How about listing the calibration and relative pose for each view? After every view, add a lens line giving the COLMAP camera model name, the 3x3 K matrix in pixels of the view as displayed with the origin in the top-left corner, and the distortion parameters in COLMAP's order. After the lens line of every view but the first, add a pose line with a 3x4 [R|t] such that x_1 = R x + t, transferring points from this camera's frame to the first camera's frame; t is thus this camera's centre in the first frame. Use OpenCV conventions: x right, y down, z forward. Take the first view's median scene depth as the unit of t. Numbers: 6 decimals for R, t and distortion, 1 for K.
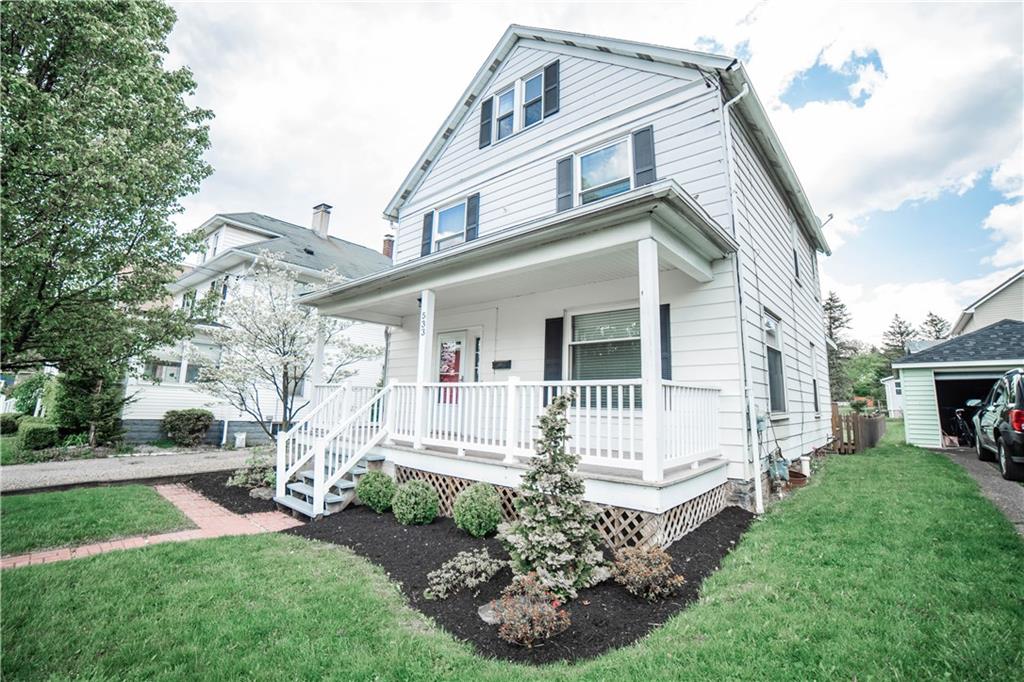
lens RADIAL K [[429.8, 0, 512.0], [0, 429.8, 341.0], [0, 0, 1]] dist [-0.108224, 0.038216]
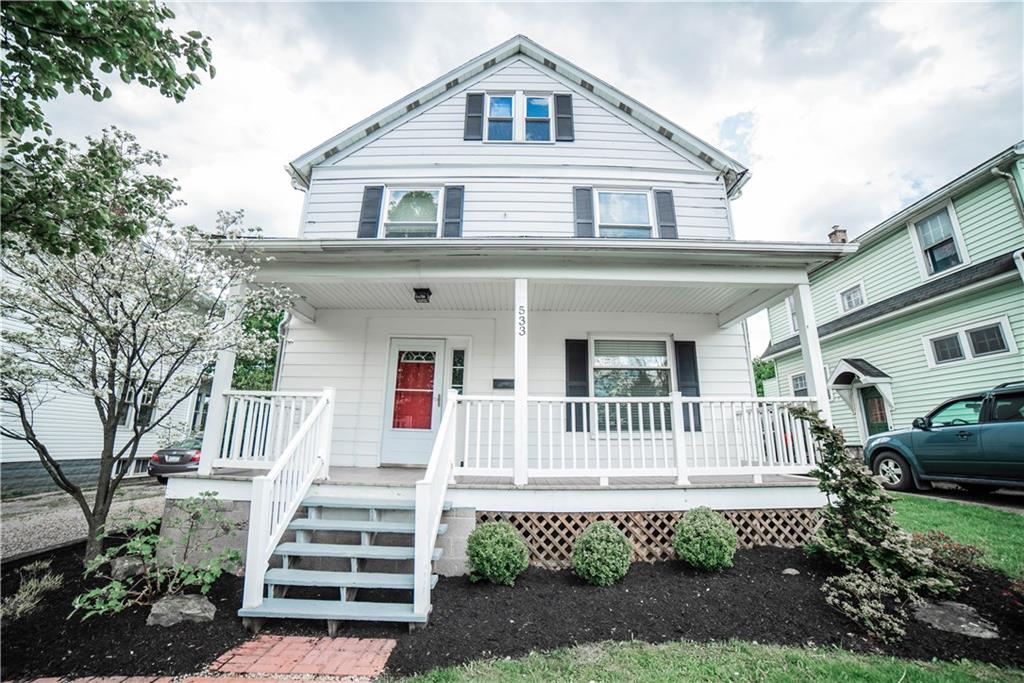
lens RADIAL K [[393.0, 0, 513.4], [0, 393.0, 364.1], [0, 0, 1]] dist [-0.102890, 0.026078]
pose [[0.767035, 0.109323, 0.632223, -0.523971], [-0.082759, 0.994003, -0.071476, 0.071867], [-0.636245, 0.002503, 0.771483, 0.368812]]
